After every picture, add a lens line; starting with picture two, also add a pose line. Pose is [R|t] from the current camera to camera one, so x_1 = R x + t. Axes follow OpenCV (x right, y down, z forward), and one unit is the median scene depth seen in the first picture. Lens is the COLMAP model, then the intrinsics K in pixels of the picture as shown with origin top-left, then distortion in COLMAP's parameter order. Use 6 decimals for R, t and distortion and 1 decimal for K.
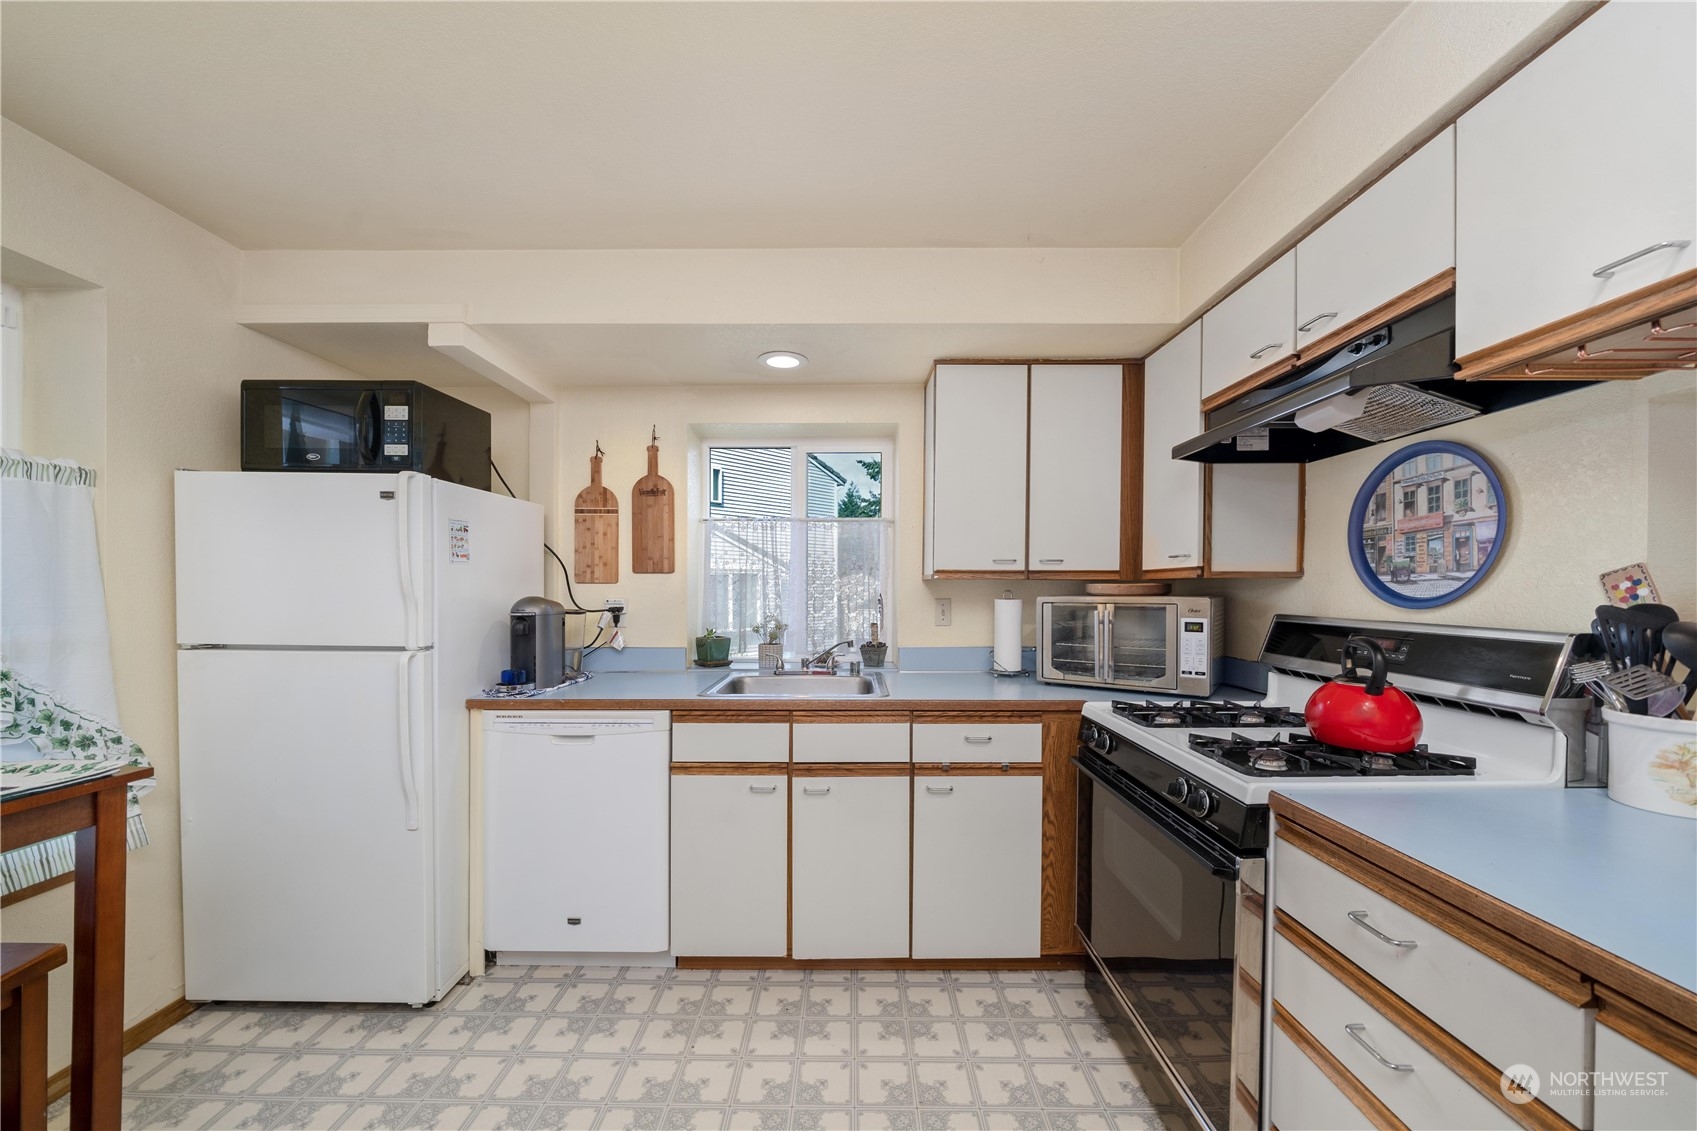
lens RADIAL K [[598.5, 0, 857.2], [0, 598.5, 592.3], [0, 0, 1]] dist [-0.007423, -0.000064]
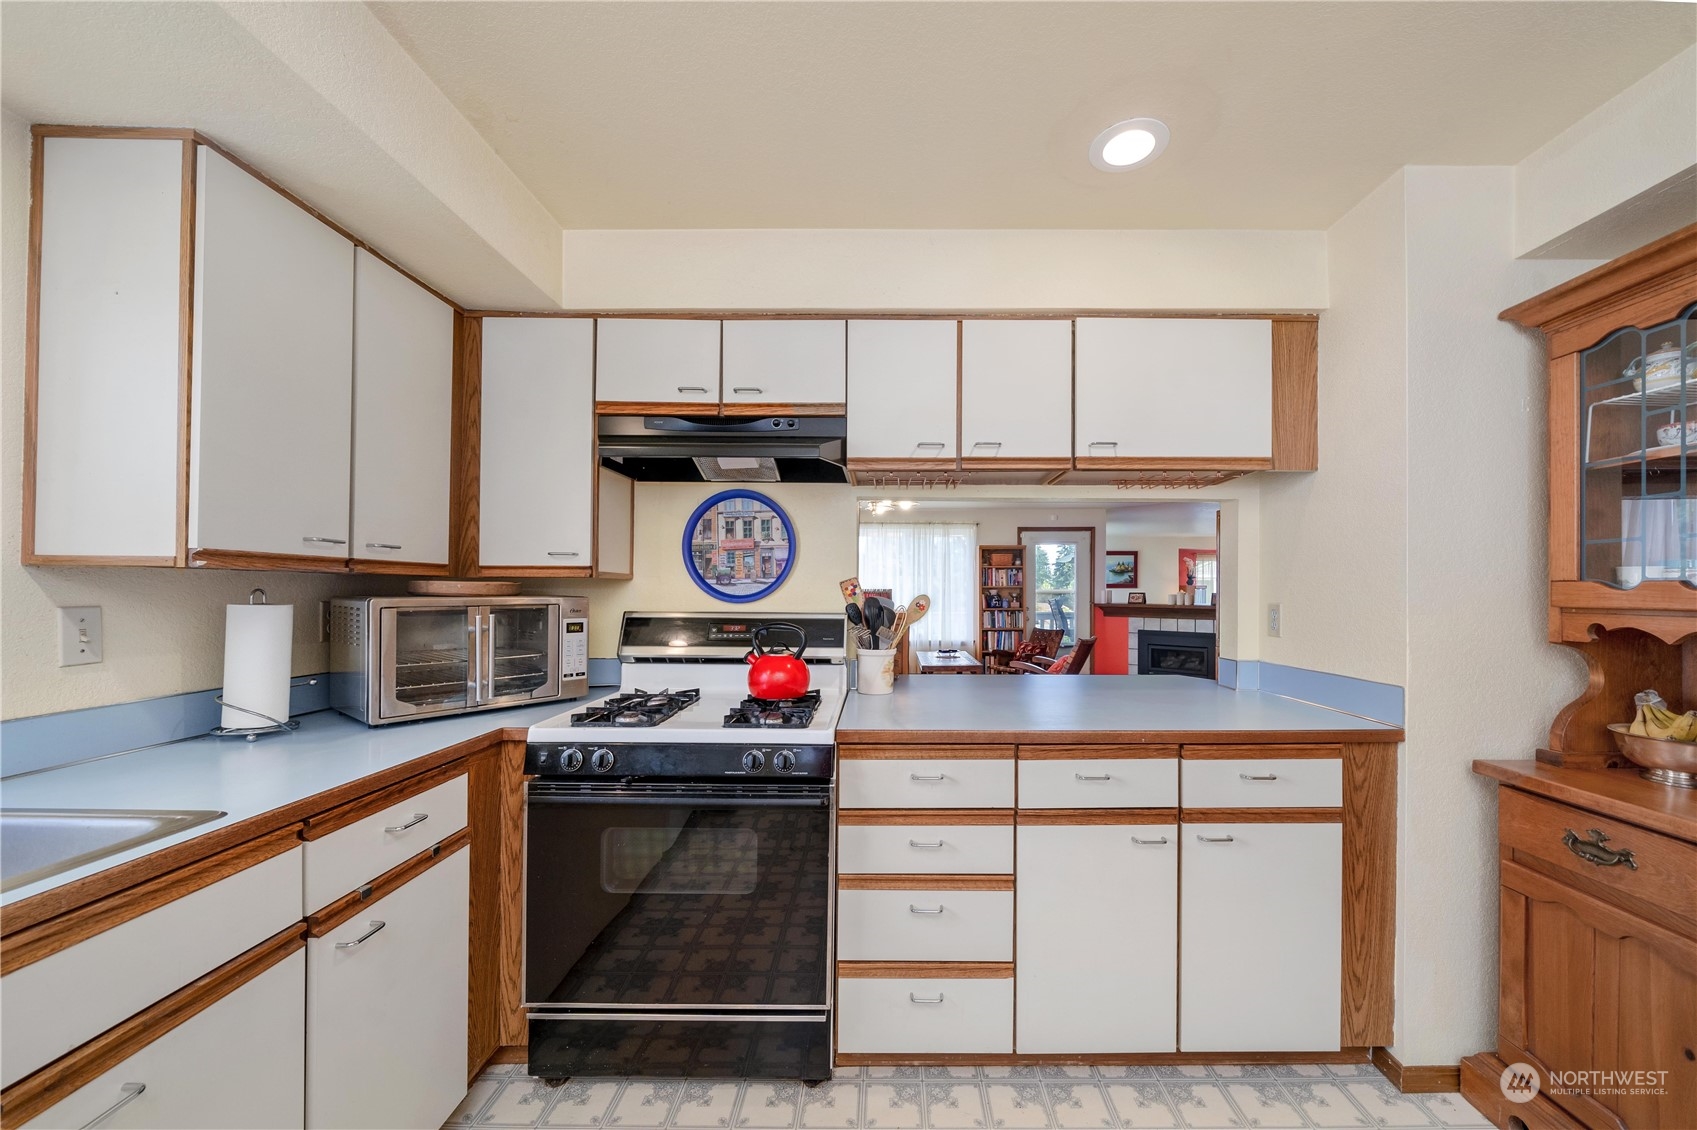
lens RADIAL K [[632.4, 0, 874.5], [0, 632.4, 589.4], [0, 0, 1]] dist [-0.001514, -0.000118]
pose [[0.007769, 0.001145, 0.999969, -0.578365], [0.001539, 0.999998, -0.001157, -0.002716], [-0.999969, 0.001548, 0.007767, 0.622785]]
